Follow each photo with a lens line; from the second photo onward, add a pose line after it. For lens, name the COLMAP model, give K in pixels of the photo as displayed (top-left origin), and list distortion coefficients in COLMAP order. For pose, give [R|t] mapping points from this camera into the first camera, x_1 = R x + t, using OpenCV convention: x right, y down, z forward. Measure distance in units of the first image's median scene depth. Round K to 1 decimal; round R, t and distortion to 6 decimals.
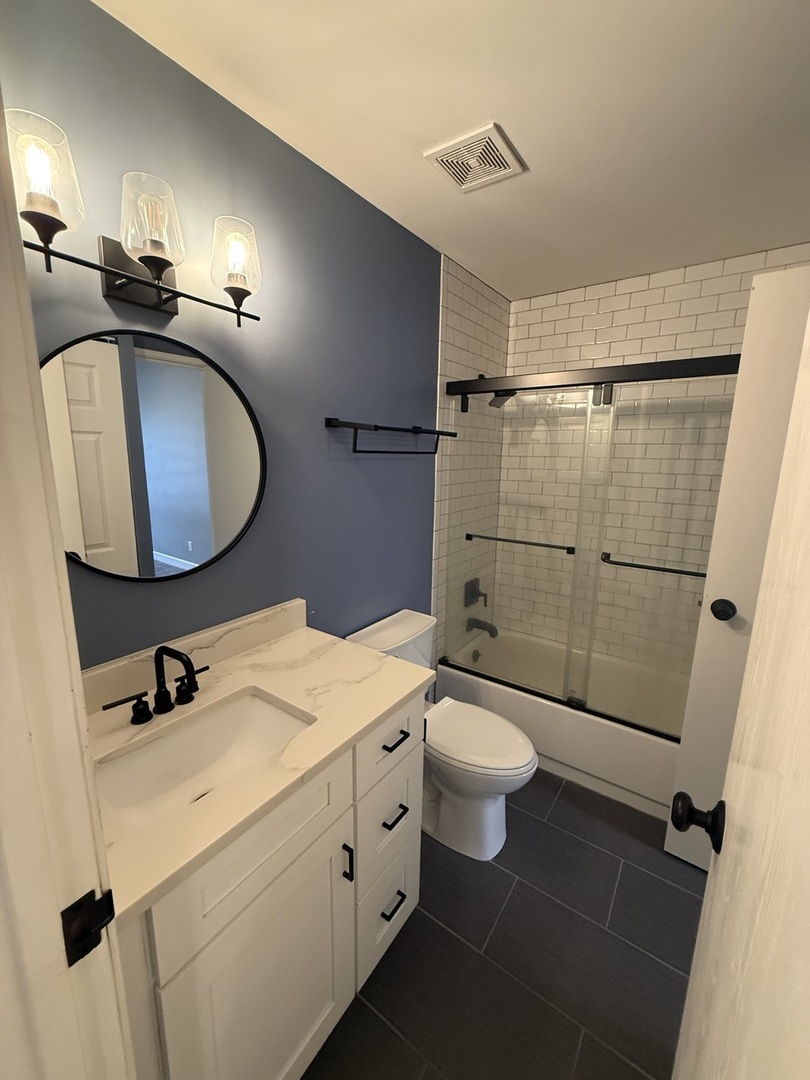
lens RADIAL K [[431.4, 0, 405.2], [0, 431.4, 533.7], [0, 0, 1]] dist [0.001329, 0.000290]
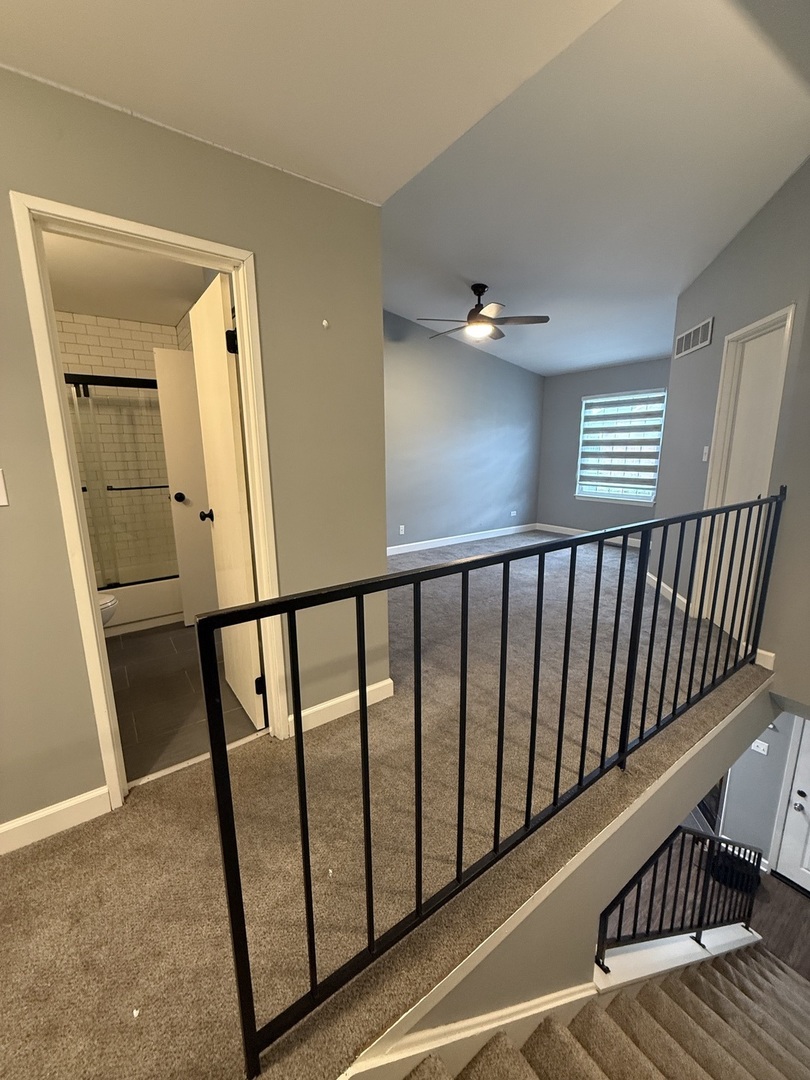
lens RADIAL K [[431.4, 0, 405.2], [0, 431.4, 533.7], [0, 0, 1]] dist [0.001329, 0.000290]
pose [[0.313931, -0.197136, 0.928754, -0.984209], [0.194076, 0.970876, 0.140476, 0.271579], [-0.929399, 0.136149, 0.343048, -0.797817]]
